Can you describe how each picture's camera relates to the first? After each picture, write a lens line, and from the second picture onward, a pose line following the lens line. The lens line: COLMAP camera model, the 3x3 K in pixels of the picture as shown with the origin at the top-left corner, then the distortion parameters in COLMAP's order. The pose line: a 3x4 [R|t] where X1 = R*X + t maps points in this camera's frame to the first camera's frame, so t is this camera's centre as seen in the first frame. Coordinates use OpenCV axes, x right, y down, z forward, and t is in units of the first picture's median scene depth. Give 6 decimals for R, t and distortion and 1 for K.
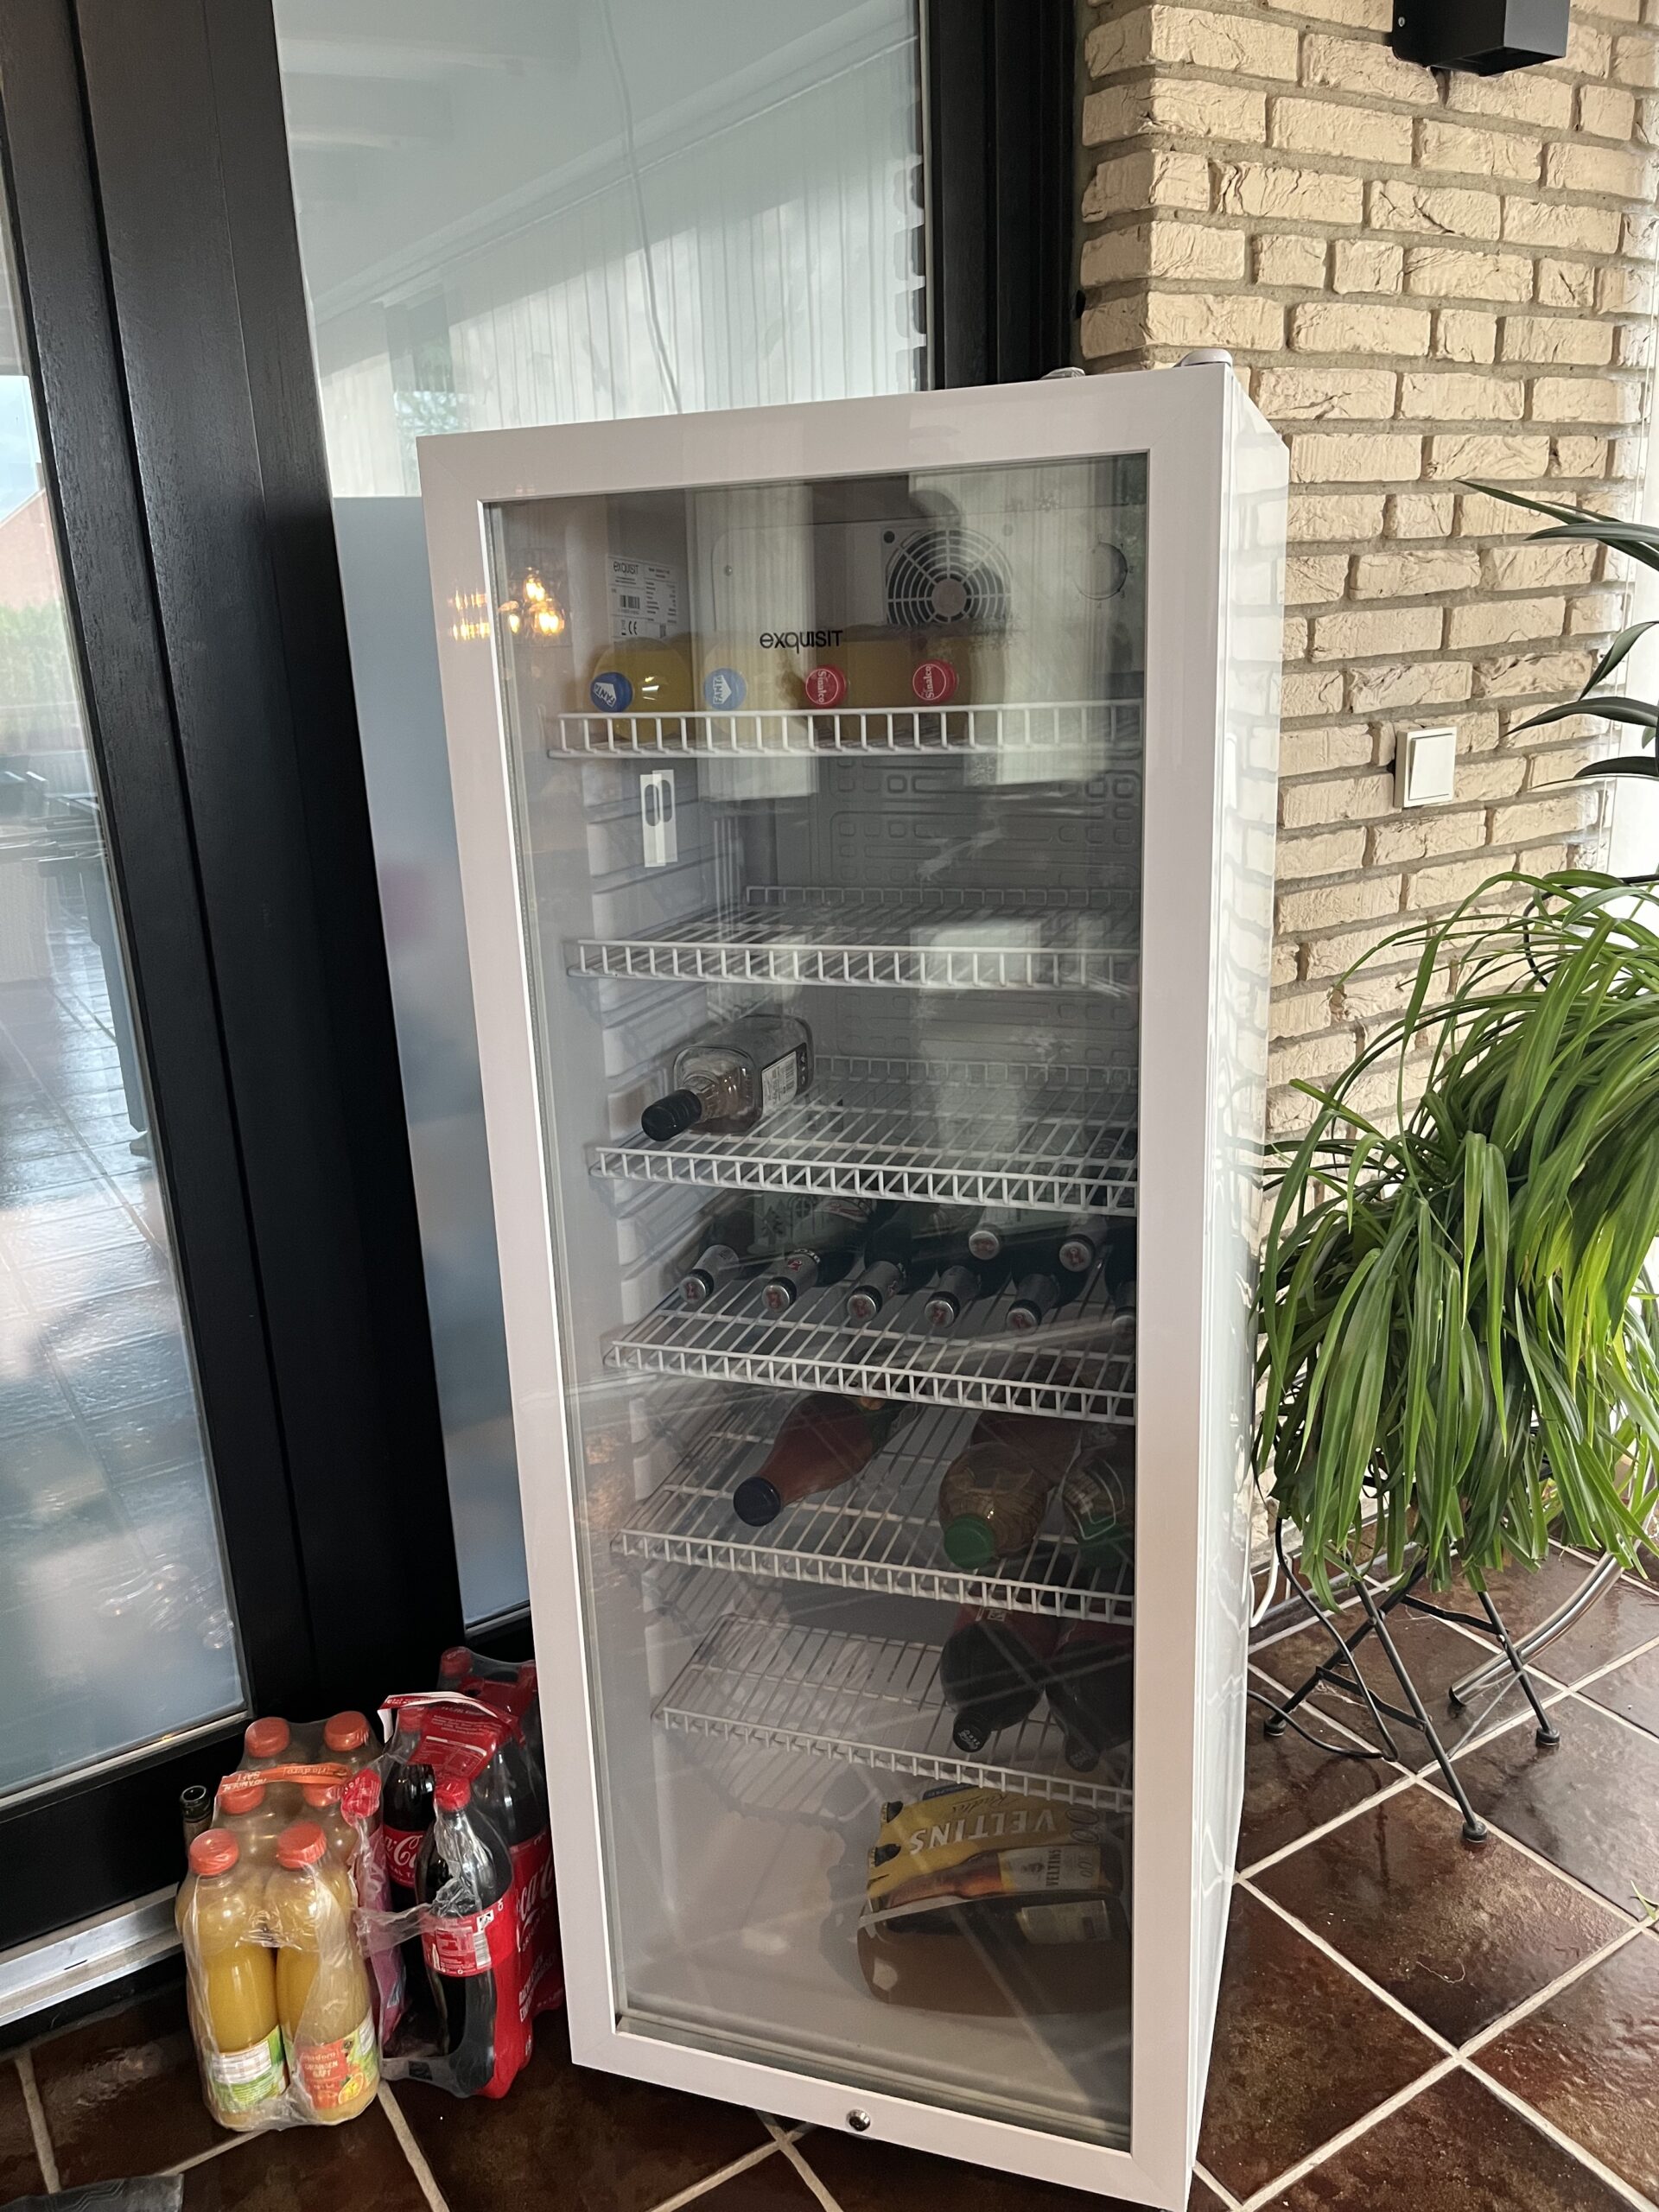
lens RADIAL K [[1730.6, 0, 829.5], [0, 1730.6, 1106.0], [0, 0, 1]] dist [0.060812, -0.143008]
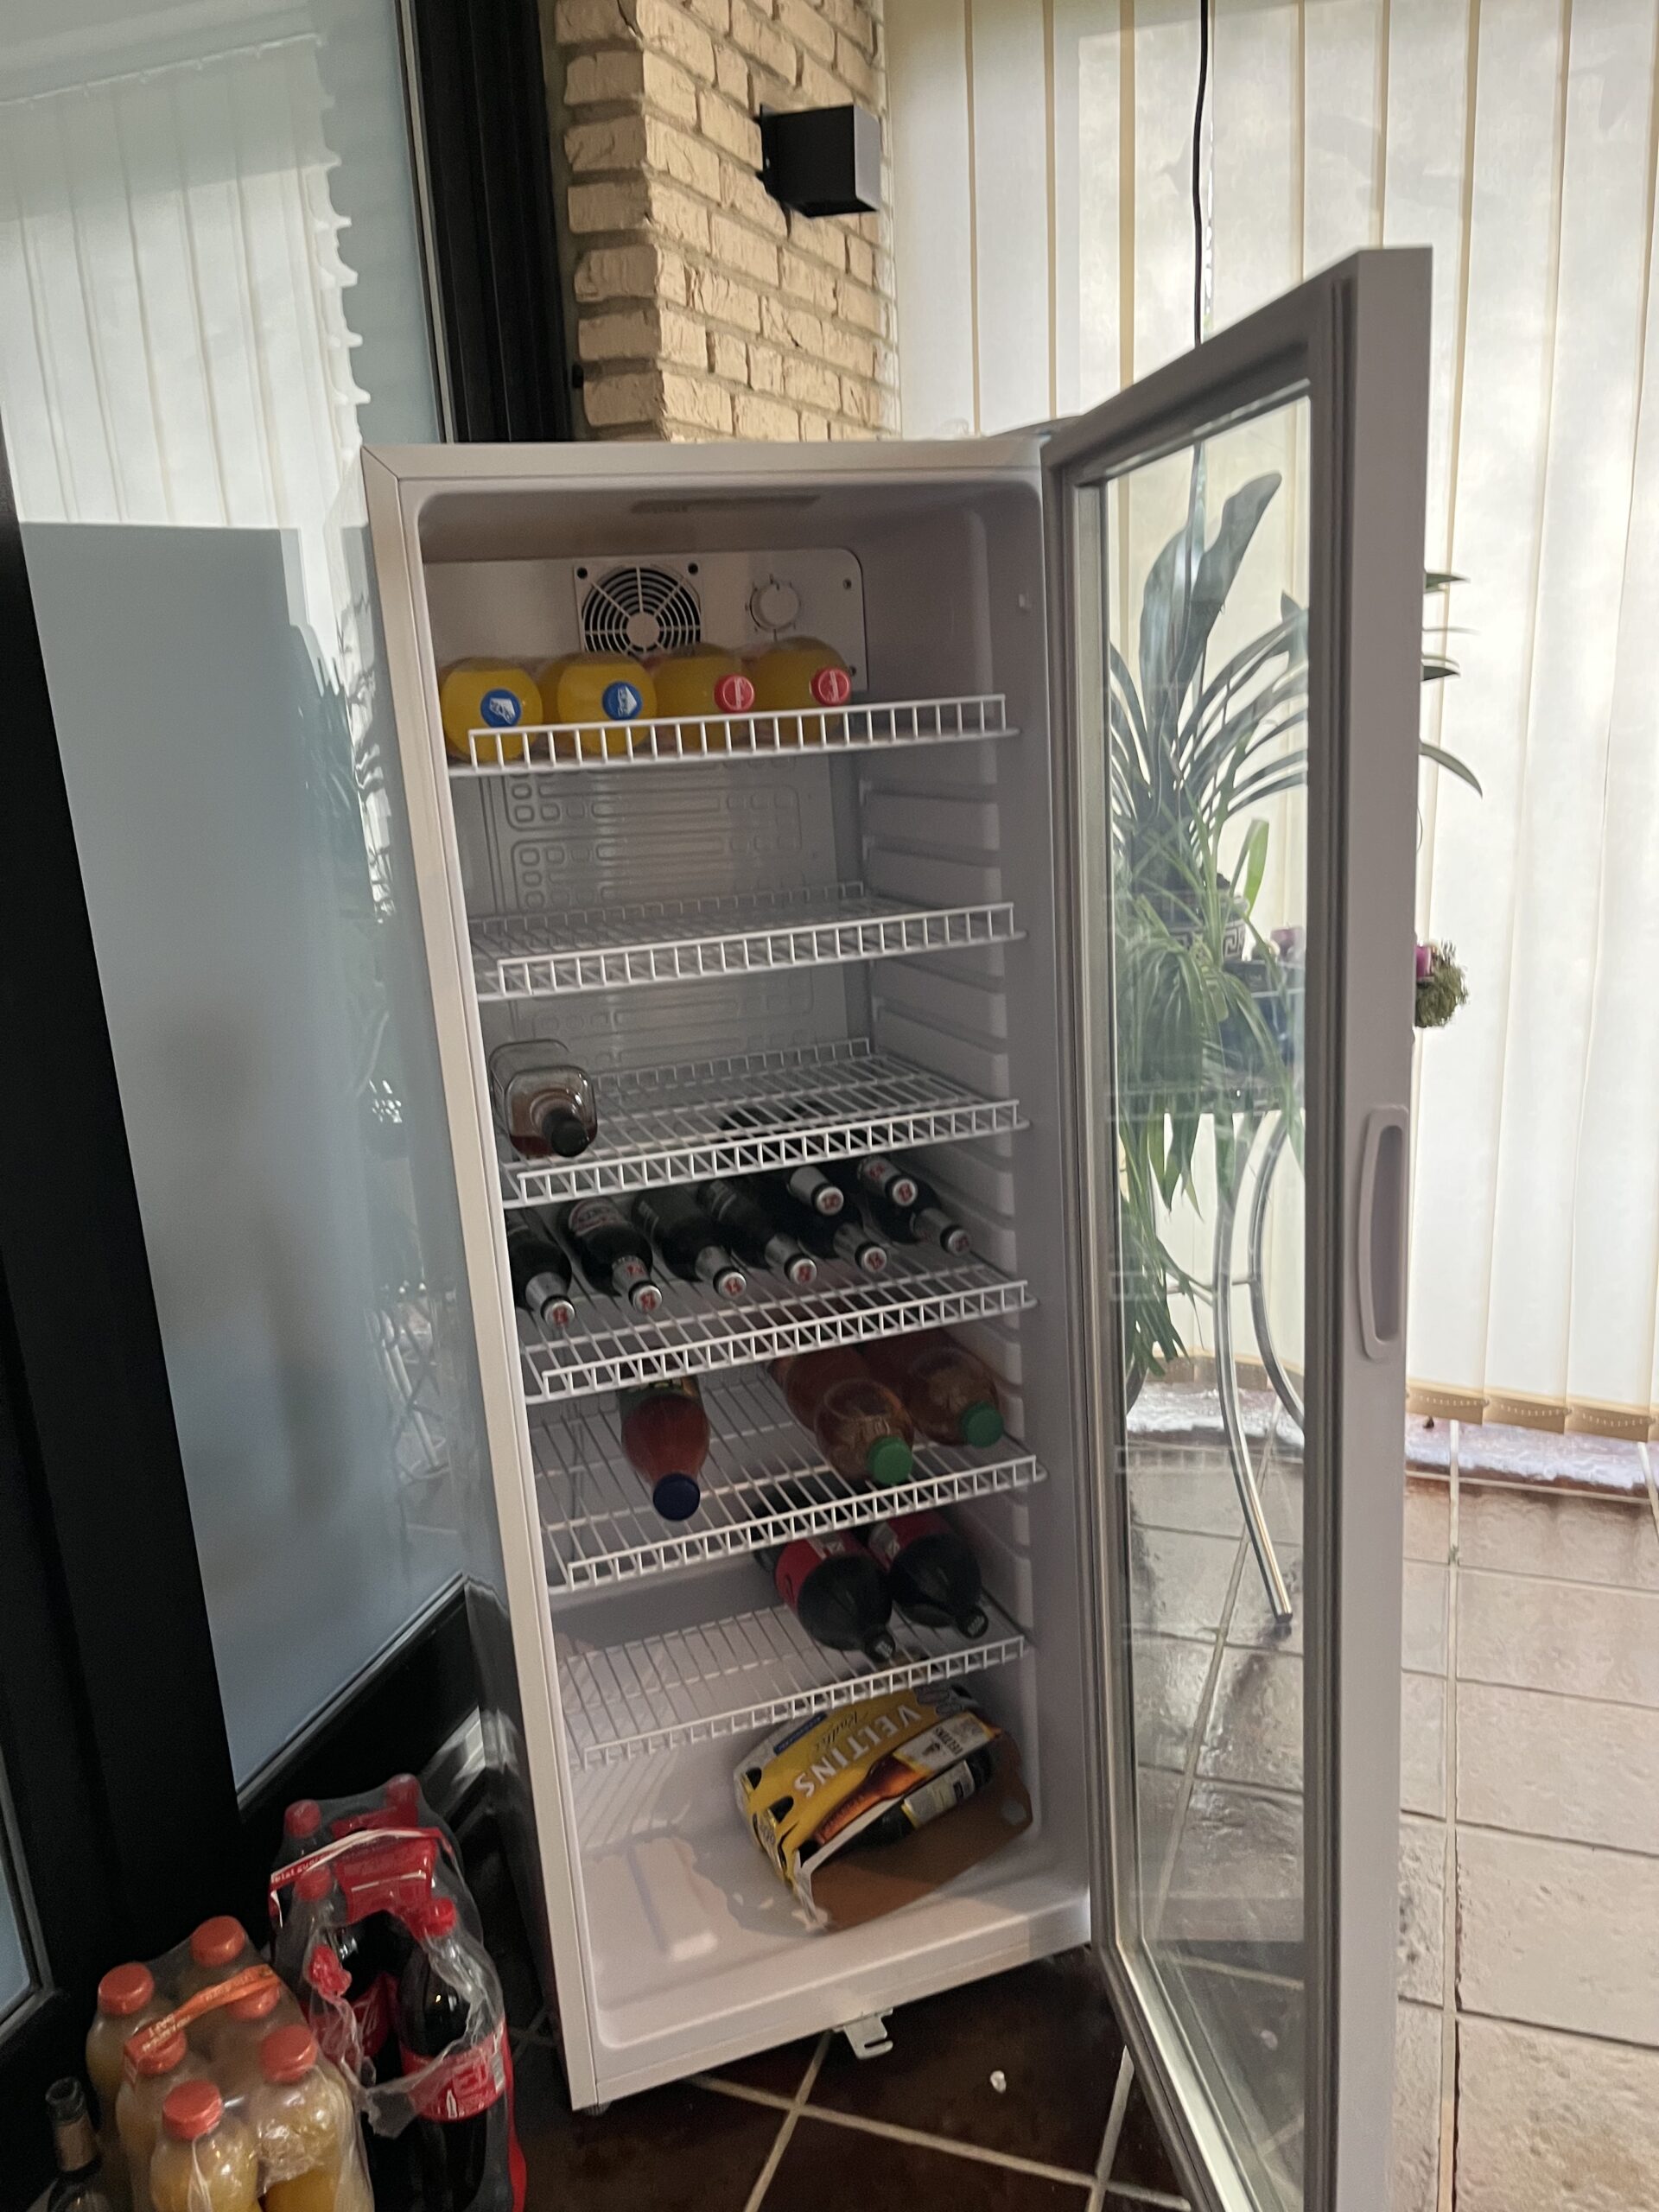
lens RADIAL K [[1731.5, 0, 829.3], [0, 1731.5, 1125.6], [0, 0, 1]] dist [0.059889, -0.126329]
pose [[0.768843, -0.162970, 0.618321, -0.506878], [0.196440, 0.980414, 0.014146, 0.014816], [-0.608516, 0.110587, 0.785798, 0.104404]]
